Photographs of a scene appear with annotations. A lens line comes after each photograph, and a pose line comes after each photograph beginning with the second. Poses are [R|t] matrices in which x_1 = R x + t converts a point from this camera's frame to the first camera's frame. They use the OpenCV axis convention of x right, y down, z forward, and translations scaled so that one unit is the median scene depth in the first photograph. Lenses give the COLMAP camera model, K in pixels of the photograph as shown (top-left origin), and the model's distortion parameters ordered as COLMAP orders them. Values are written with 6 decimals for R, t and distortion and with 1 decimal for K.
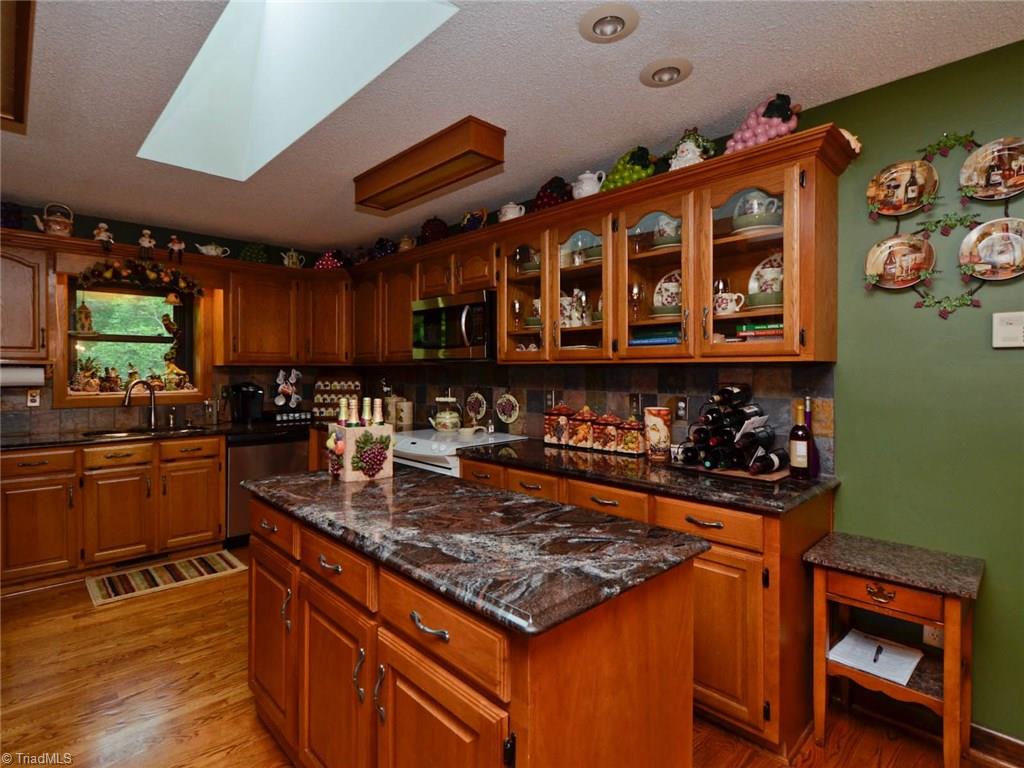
lens RADIAL K [[514.5, 0, 518.7], [0, 514.5, 373.0], [0, 0, 1]] dist [0.006023, -0.001260]
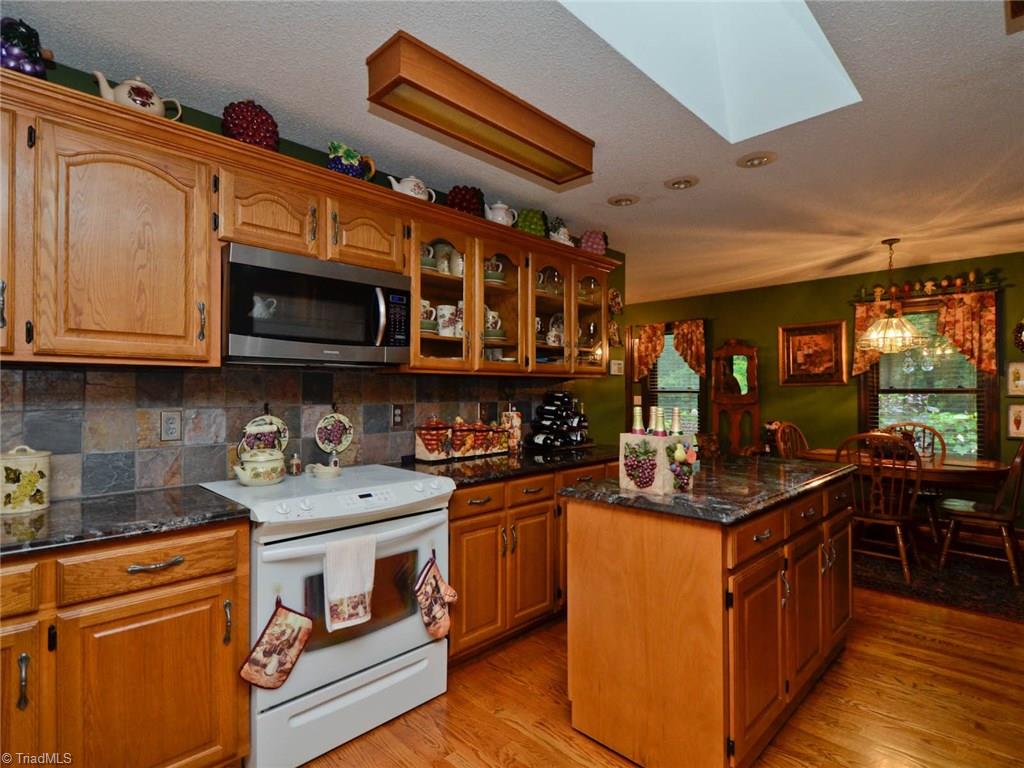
lens RADIAL K [[515.9, 0, 513.8], [0, 515.9, 381.4], [0, 0, 1]] dist [-0.002987, -0.001324]
pose [[-0.029354, 0.018772, 0.999393, -0.909756], [0.004525, 0.999816, -0.018647, 0.014224], [-0.999559, 0.003975, -0.029434, 0.936780]]
